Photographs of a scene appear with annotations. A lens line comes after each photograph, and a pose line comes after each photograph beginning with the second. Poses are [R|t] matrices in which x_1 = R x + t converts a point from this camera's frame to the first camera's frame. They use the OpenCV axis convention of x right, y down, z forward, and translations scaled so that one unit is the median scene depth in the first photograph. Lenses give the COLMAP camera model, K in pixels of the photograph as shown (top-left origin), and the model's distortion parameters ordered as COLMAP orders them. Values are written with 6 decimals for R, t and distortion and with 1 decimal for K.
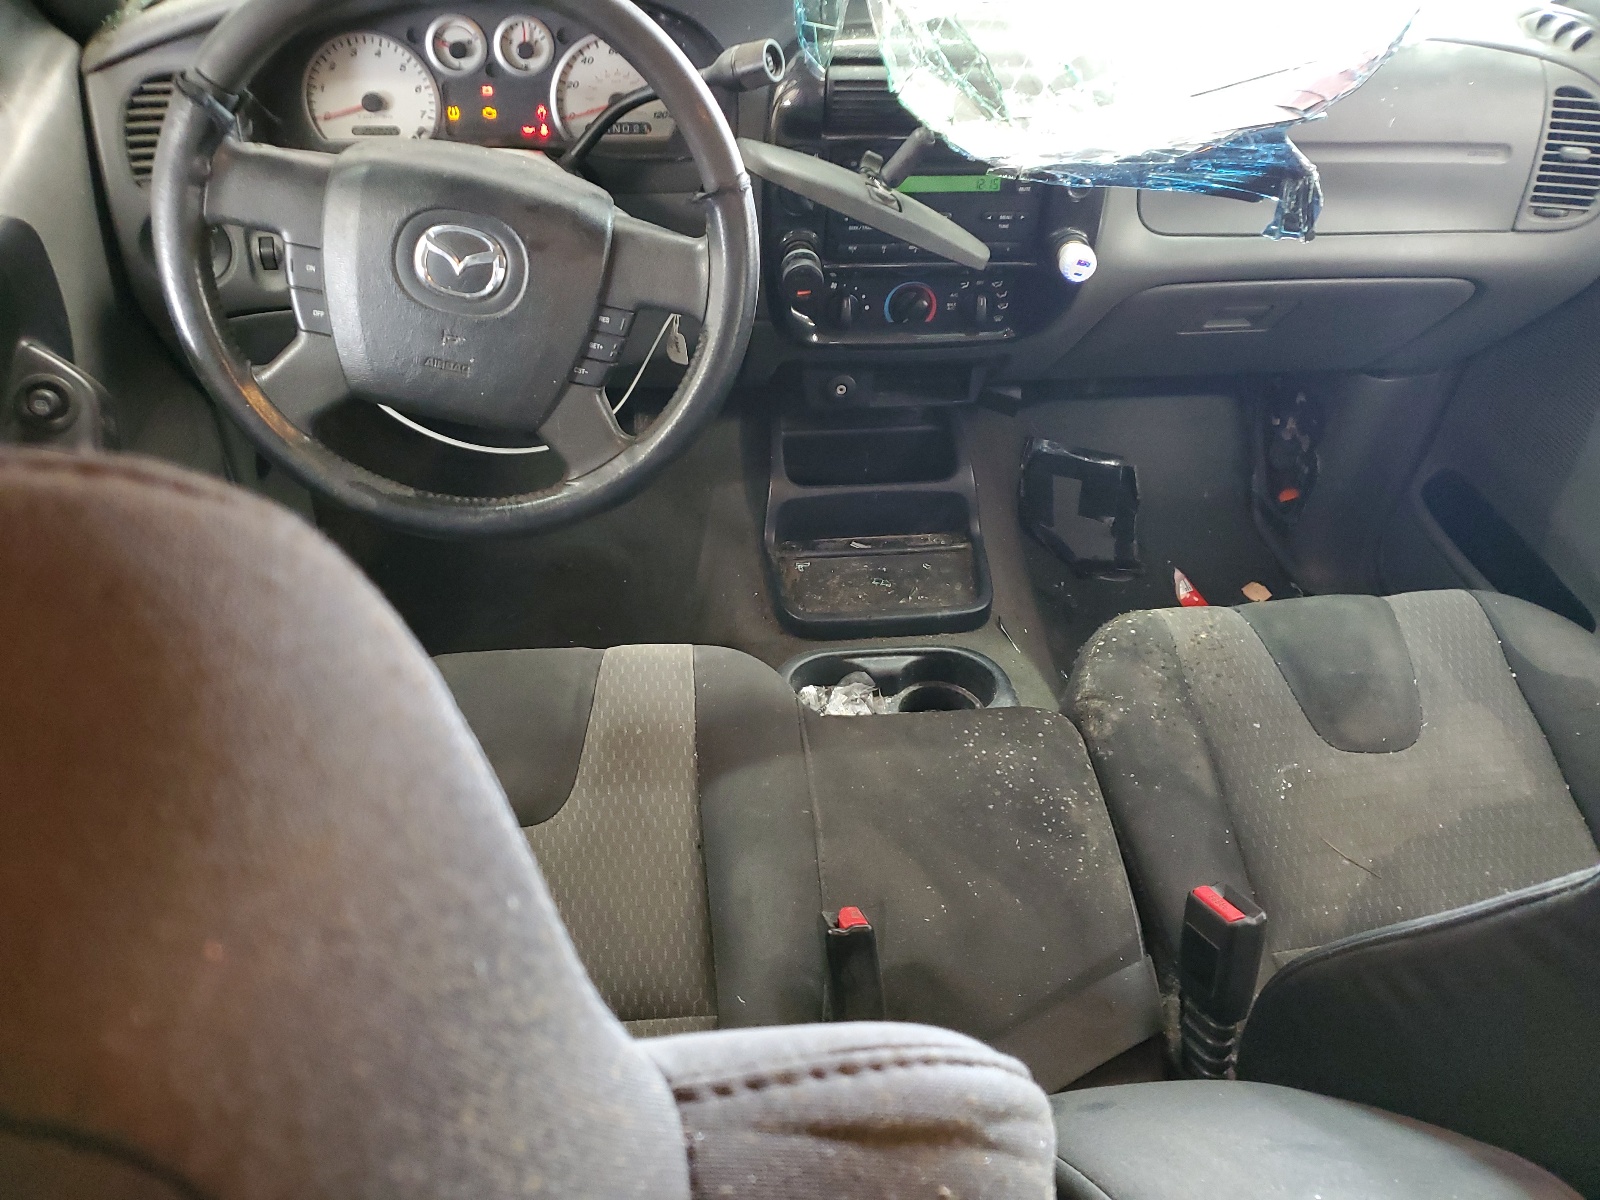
lens RADIAL K [[1226.3, 0, 806.8], [0, 1226.3, 602.2], [0, 0, 1]] dist [-0.007829, 0.004522]
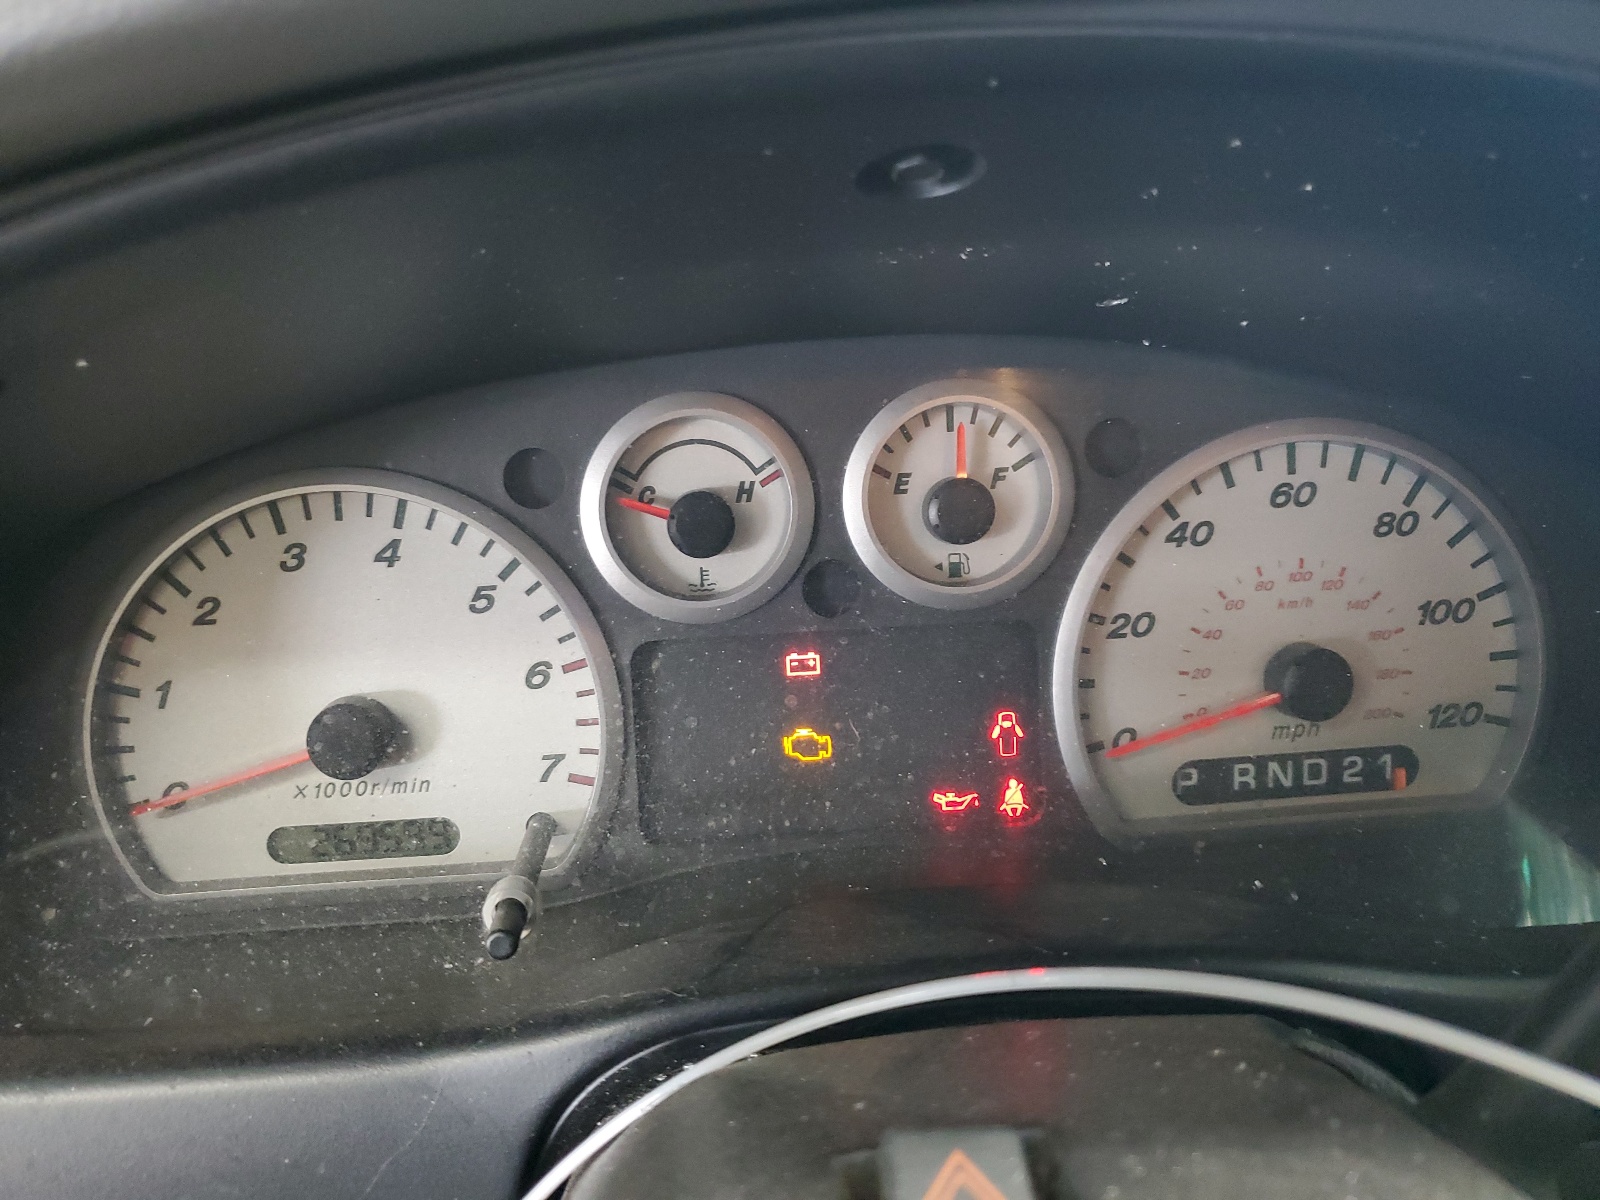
lens RADIAL K [[1226.3, 0, 800.5], [0, 1226.3, 598.1], [0, 0, 1]] dist [-0.007829, 0.004522]
pose [[0.989916, -0.053228, -0.131275, -0.230274], [-0.000501, 0.925399, -0.378995, -0.338456], [0.141655, 0.375239, 0.916040, 0.771143]]
